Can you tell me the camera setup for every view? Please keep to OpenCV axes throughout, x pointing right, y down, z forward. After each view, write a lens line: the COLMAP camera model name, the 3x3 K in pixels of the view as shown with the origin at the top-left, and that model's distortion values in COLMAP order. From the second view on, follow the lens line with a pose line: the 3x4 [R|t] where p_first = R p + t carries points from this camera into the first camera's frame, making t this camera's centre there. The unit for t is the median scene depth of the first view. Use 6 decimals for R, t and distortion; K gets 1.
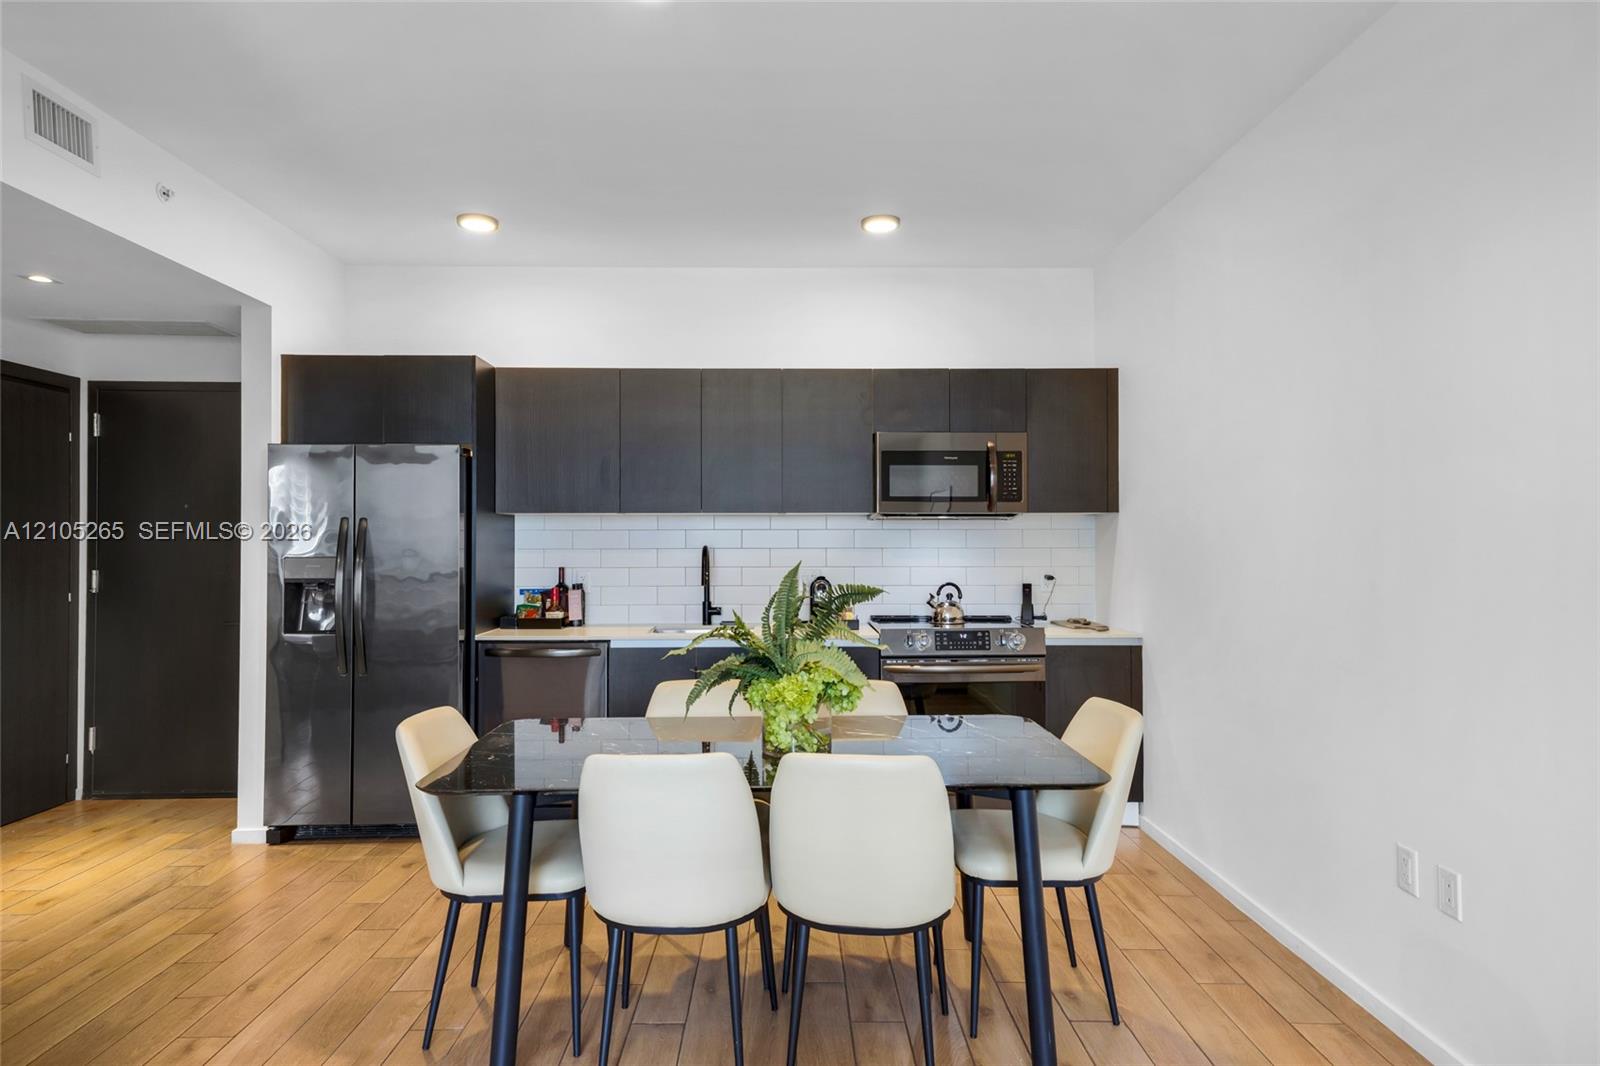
lens RADIAL K [[906.6, 0, 800.0], [0, 906.6, 533.0], [0, 0, 1]] dist [0.001275, 0.000173]
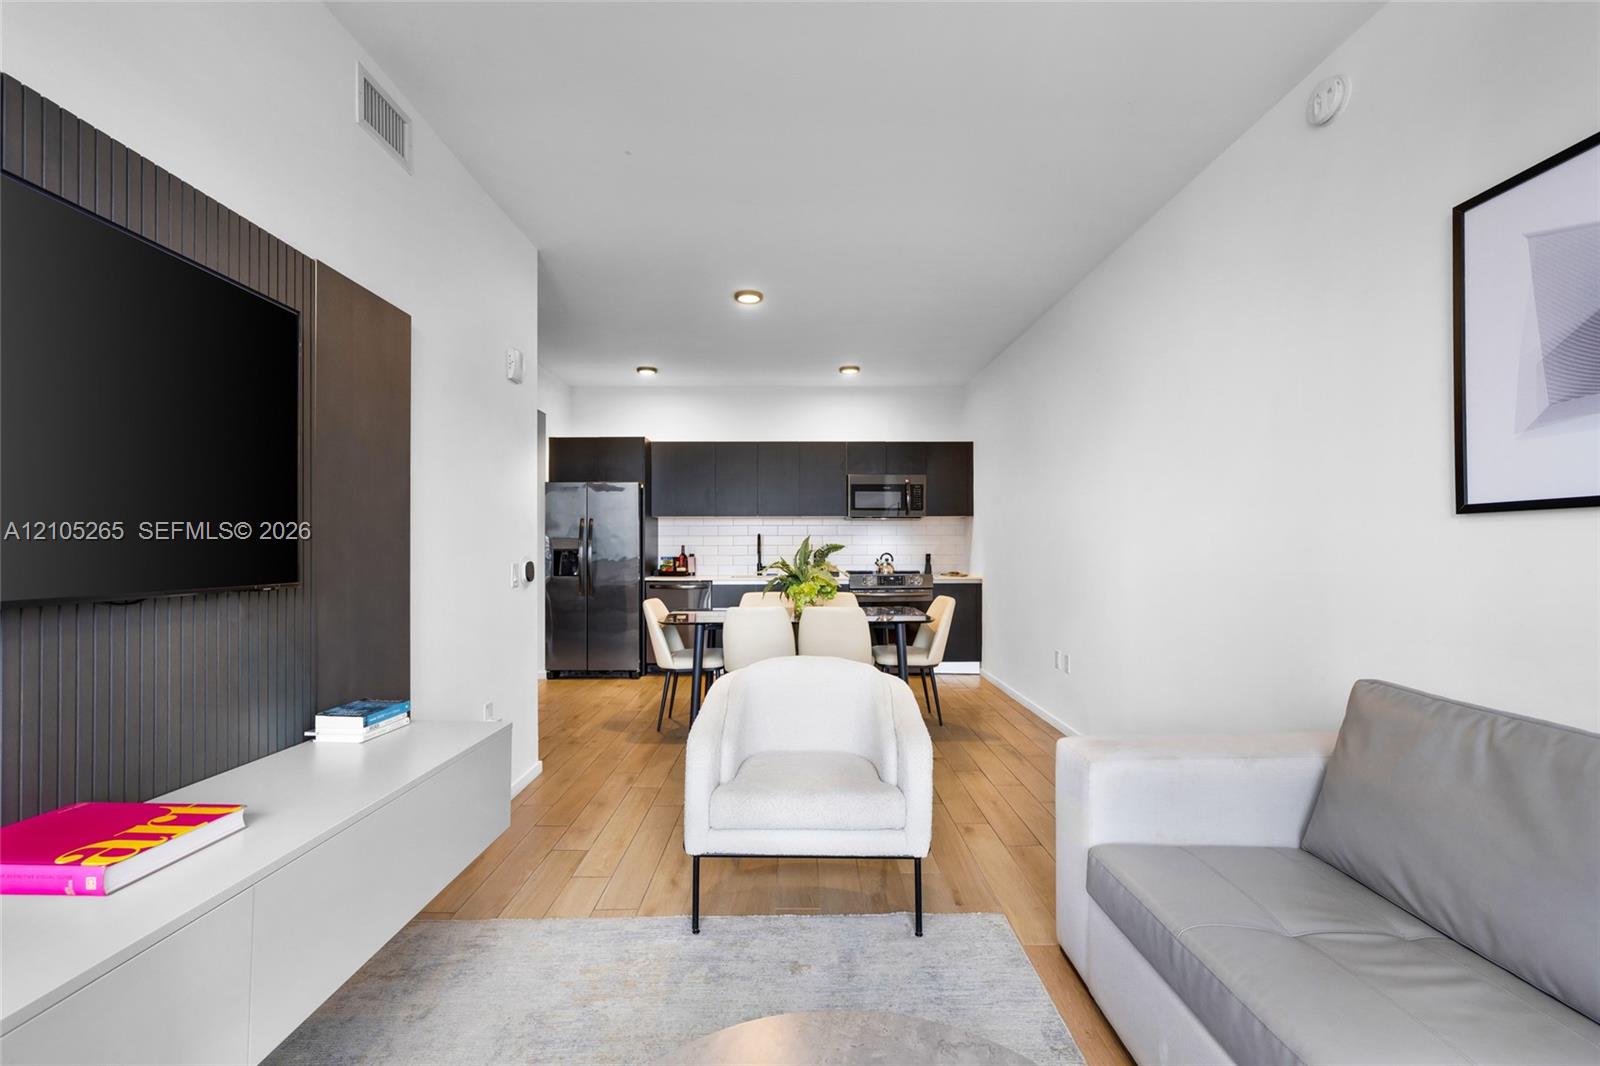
lens RADIAL K [[683.1, 0, 800.0], [0, 683.1, 533.0], [0, 0, 1]] dist [-0.003195, 0.000453]
pose [[0.999975, -0.000885, -0.007038, -0.008203], [0.000837, 0.999976, -0.006938, 0.023455], [0.007044, 0.006931, 0.999951, -0.458544]]
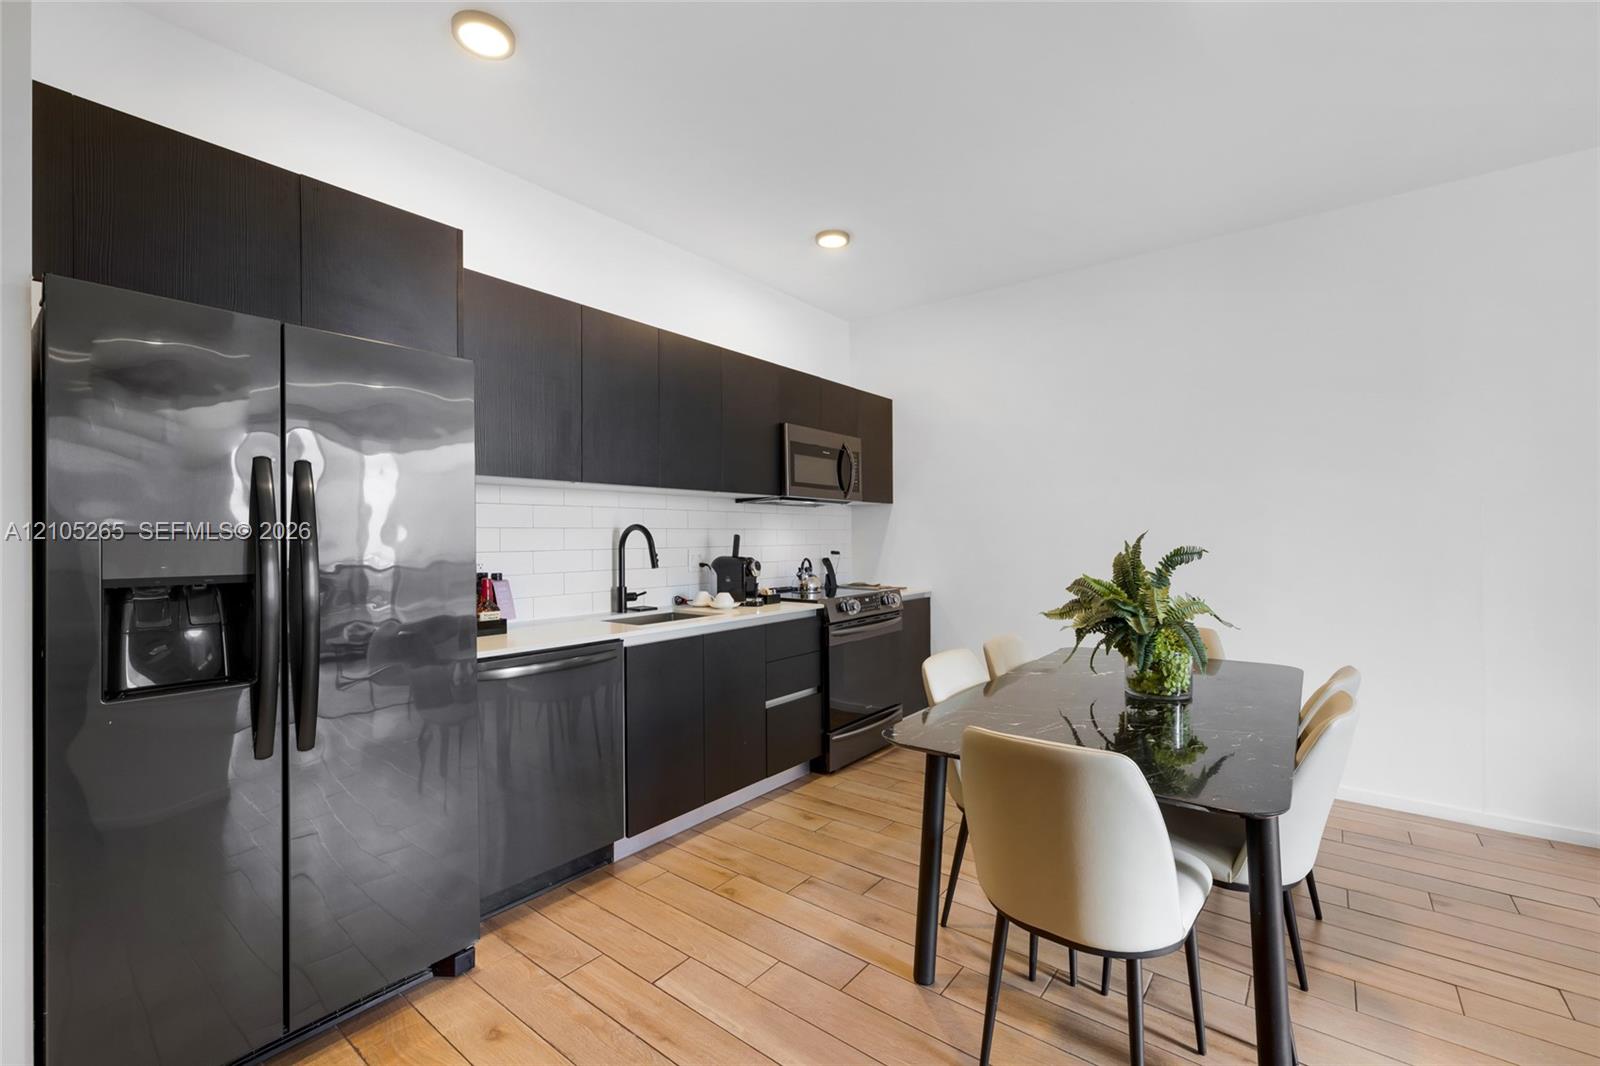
lens RADIAL K [[683.1, 0, 800.0], [0, 683.1, 533.0], [0, 0, 1]] dist [-0.003195, 0.000453]
pose [[0.629688, 0.000953, 0.776848, -0.550090], [-0.002241, 0.999997, 0.000590, 0.022477], [-0.776845, -0.002112, 0.629688, 0.463150]]
